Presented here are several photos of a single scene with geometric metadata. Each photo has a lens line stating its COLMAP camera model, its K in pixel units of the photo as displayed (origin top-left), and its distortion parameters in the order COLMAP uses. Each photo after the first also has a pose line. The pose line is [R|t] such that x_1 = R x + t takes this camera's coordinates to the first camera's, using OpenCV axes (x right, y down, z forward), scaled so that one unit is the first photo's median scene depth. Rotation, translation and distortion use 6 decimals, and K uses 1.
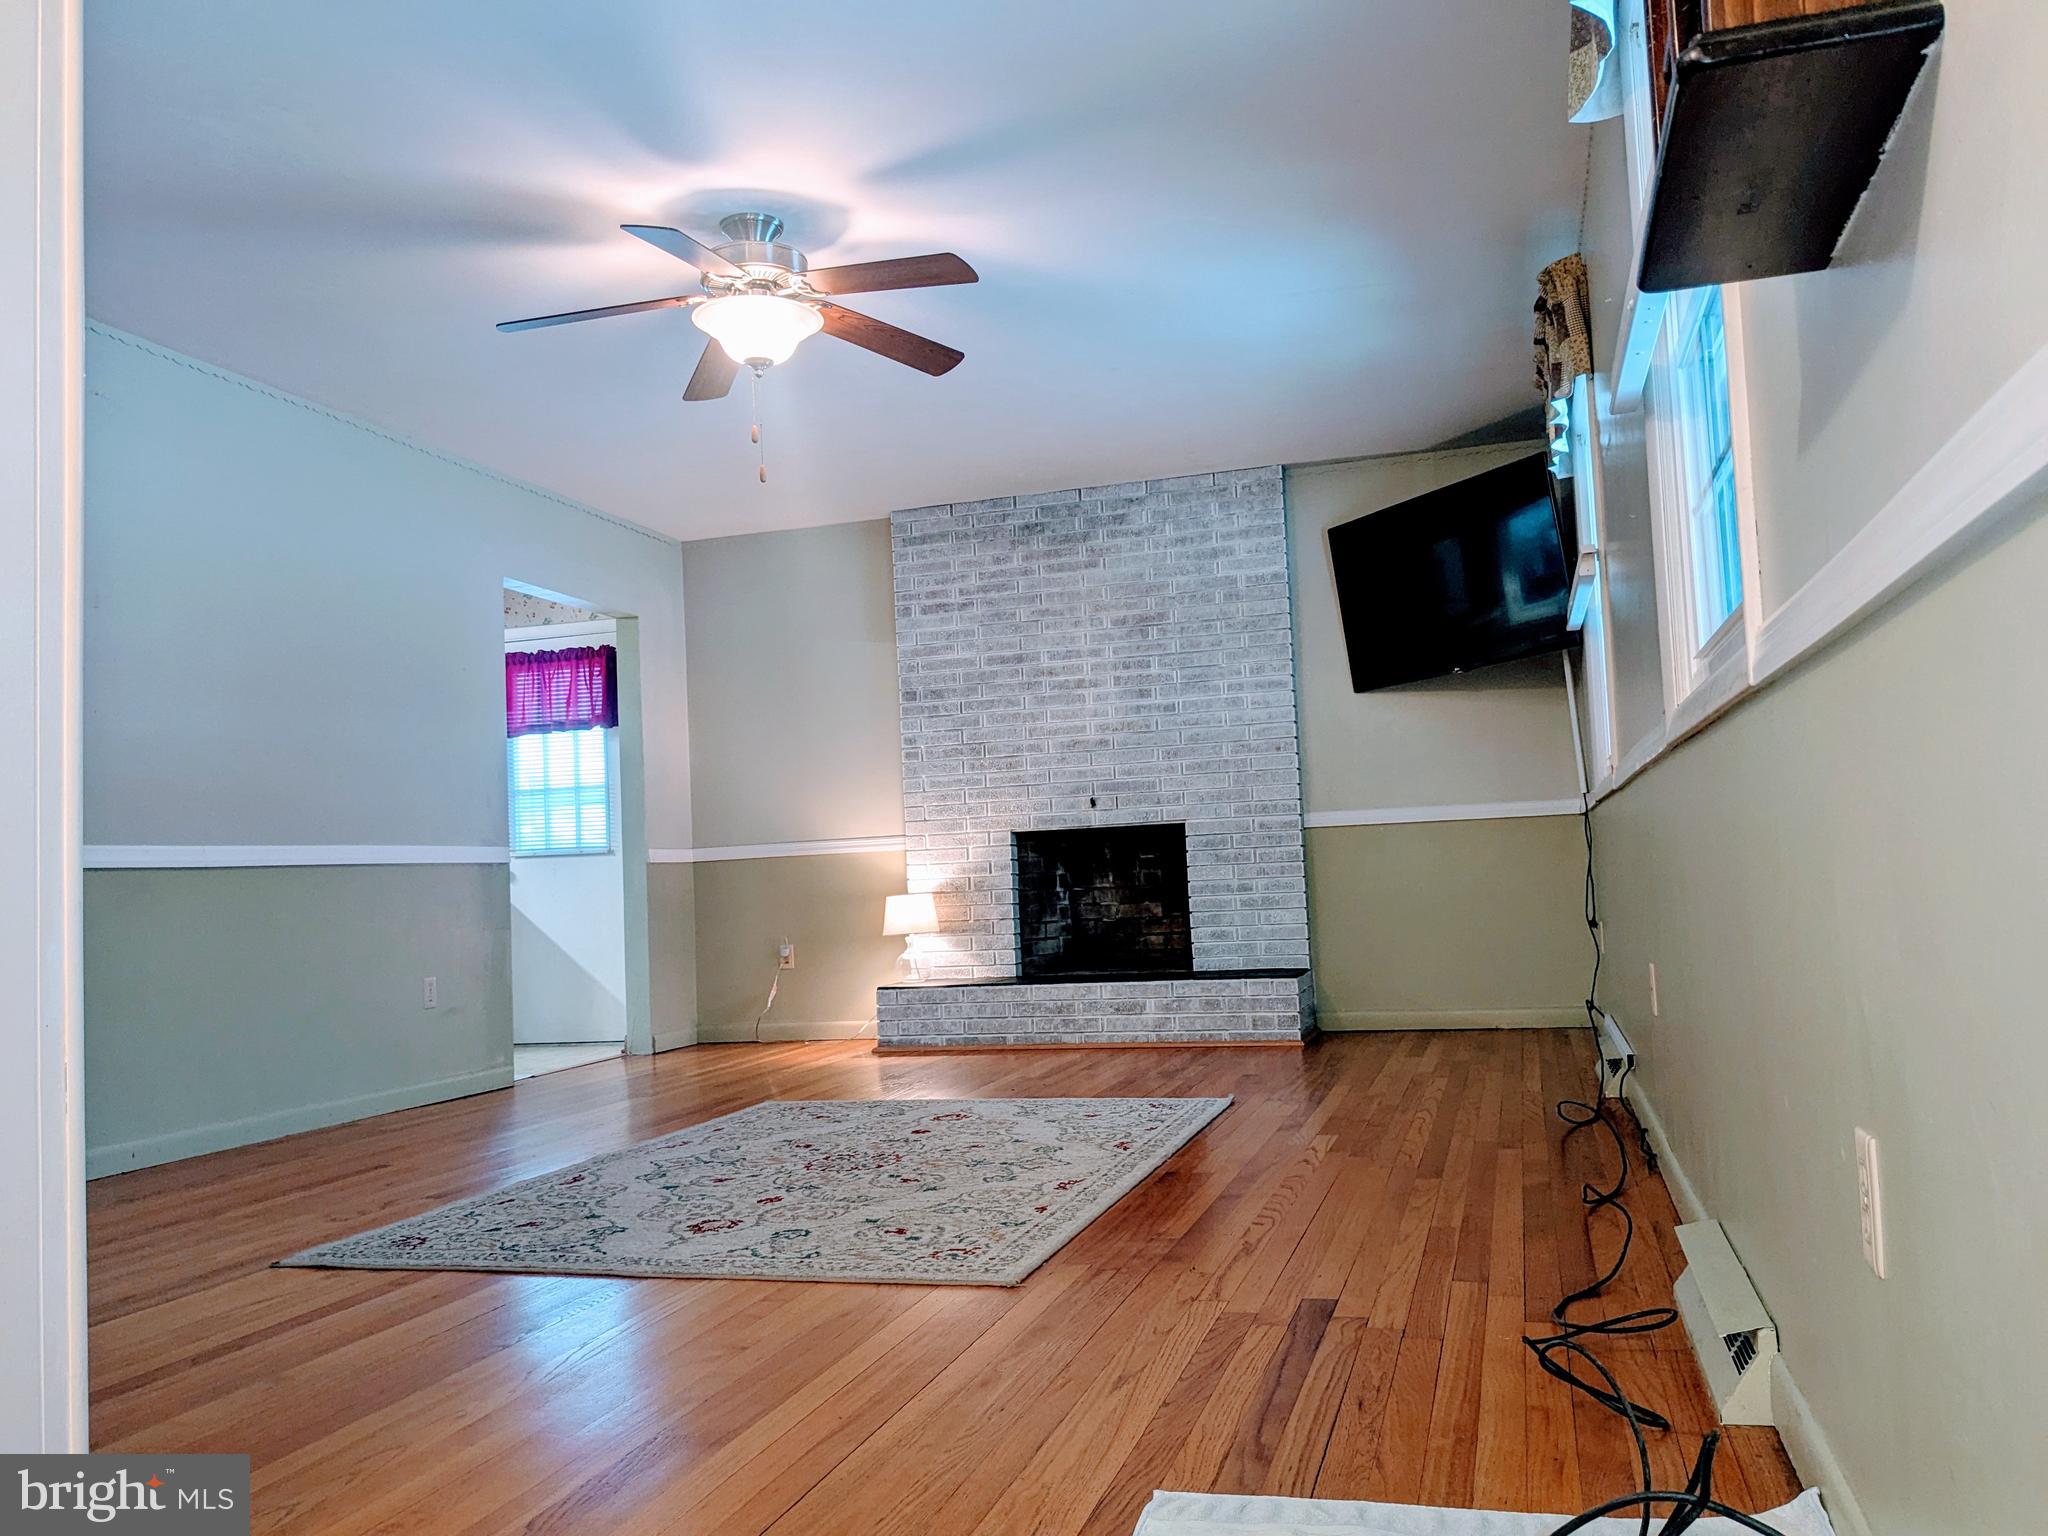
lens RADIAL K [[1641.6, 0, 1020.8], [0, 1641.6, 758.6], [0, 0, 1]] dist [0.019763, -0.028874]
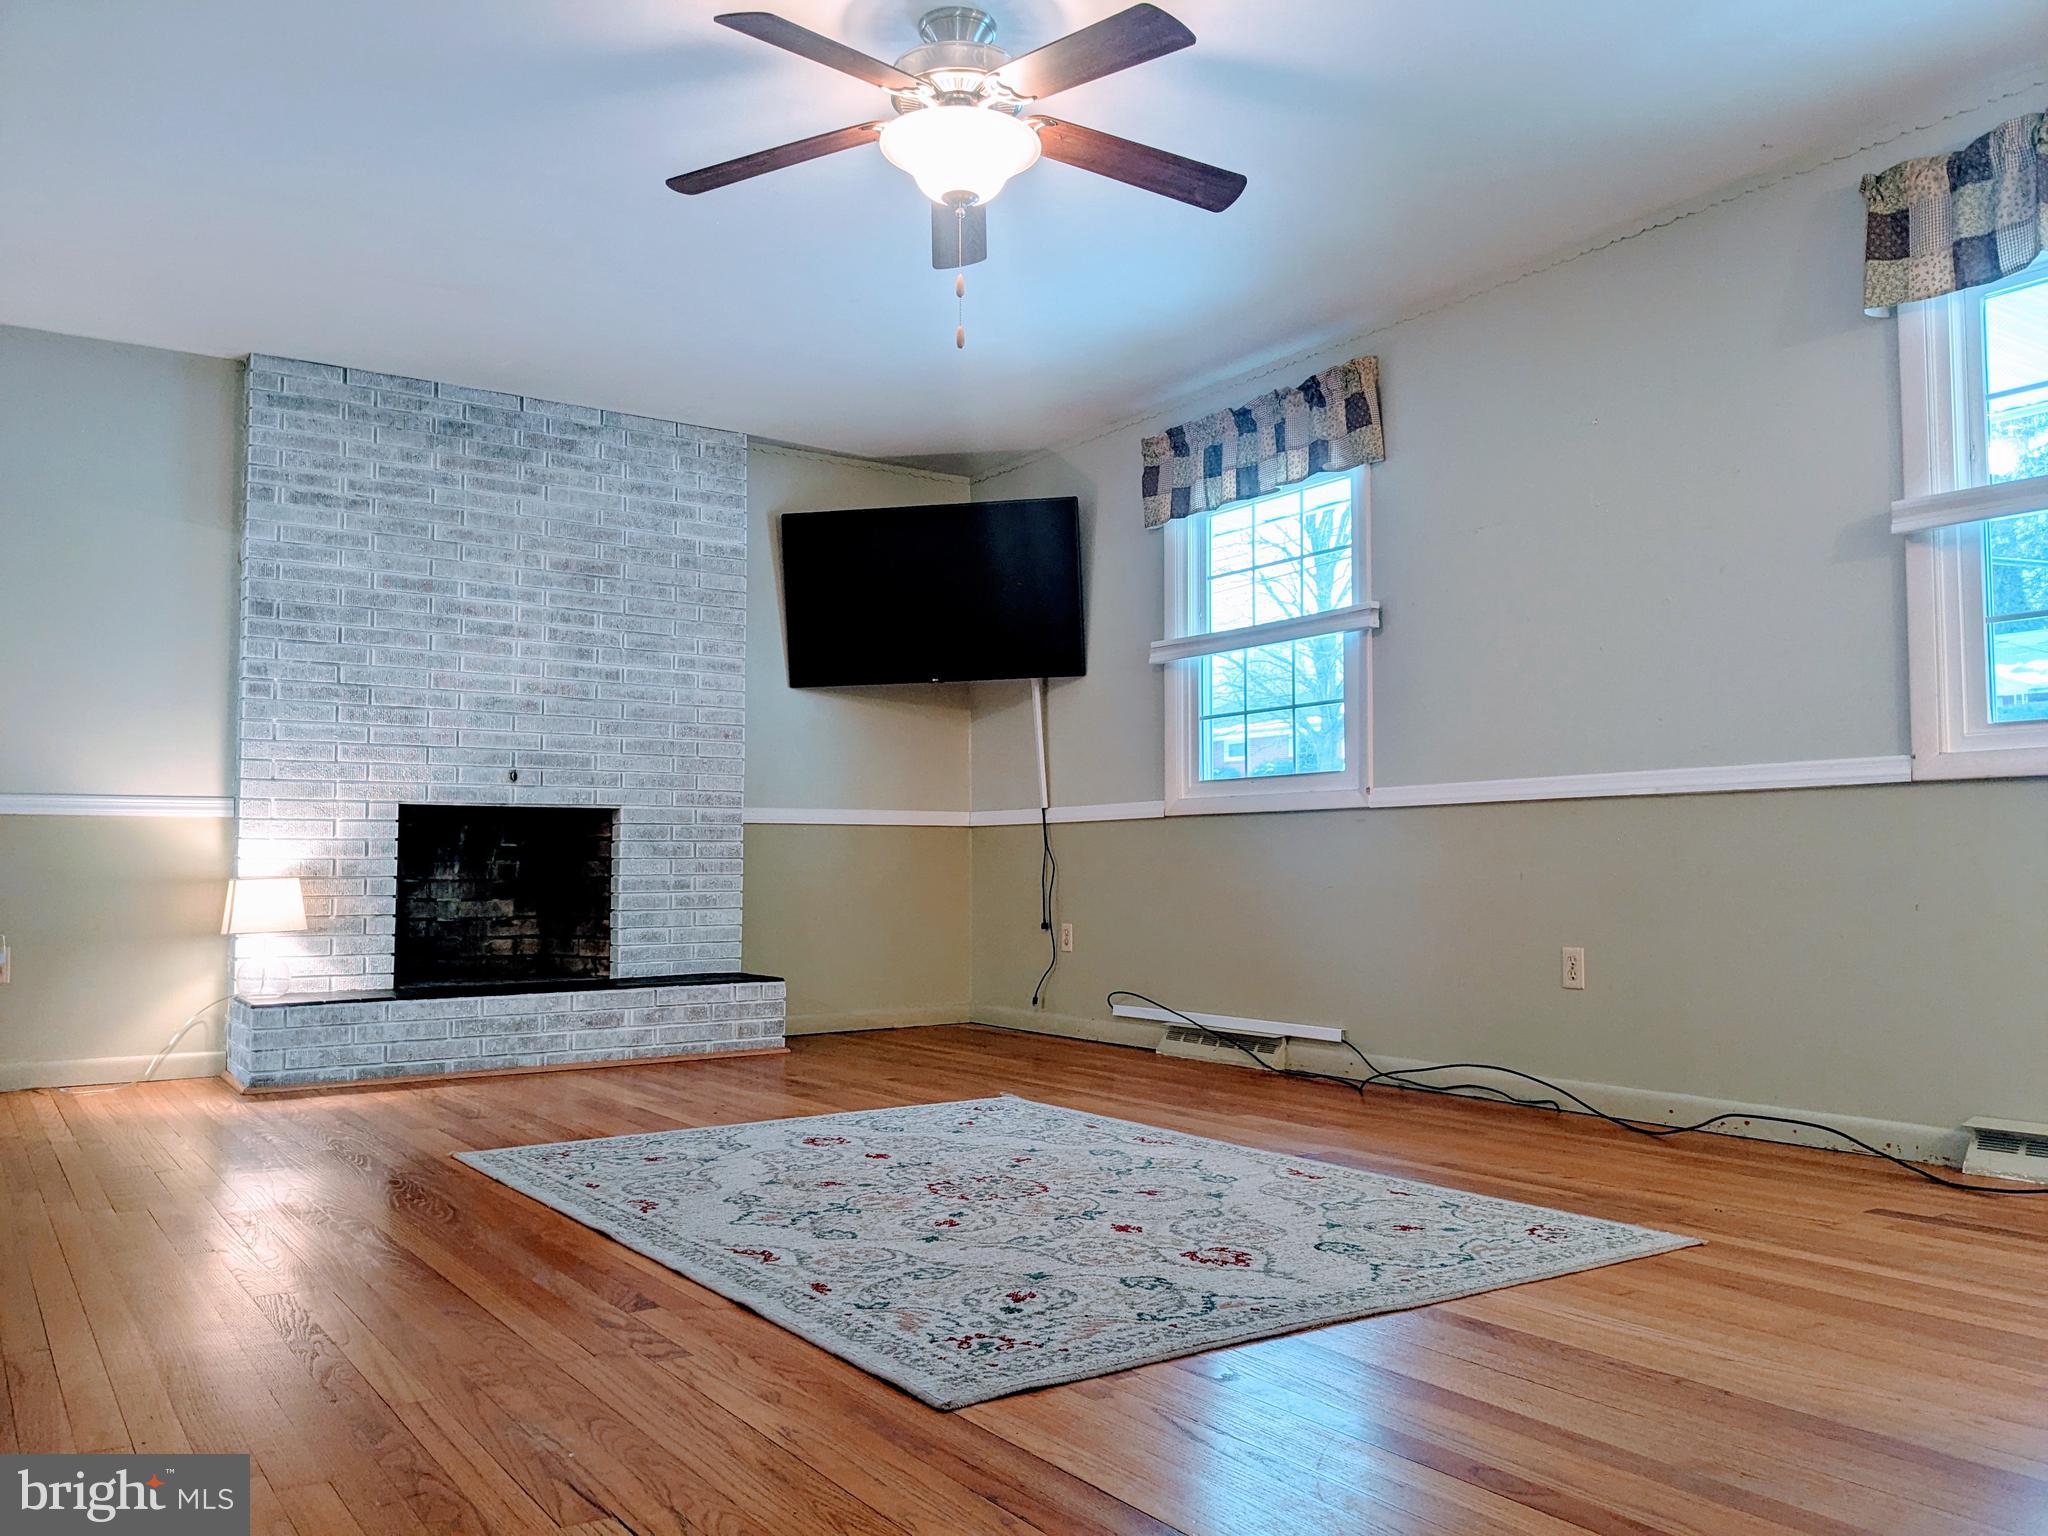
lens RADIAL K [[1641.6, 0, 1024.6], [0, 1641.6, 771.5], [0, 0, 1]] dist [0.019763, -0.028874]
pose [[0.600896, 0.091581, 0.794063, -0.457725], [-0.081641, 0.995251, -0.053004, 0.047386], [-0.795147, -0.032978, 0.605520, 0.294196]]
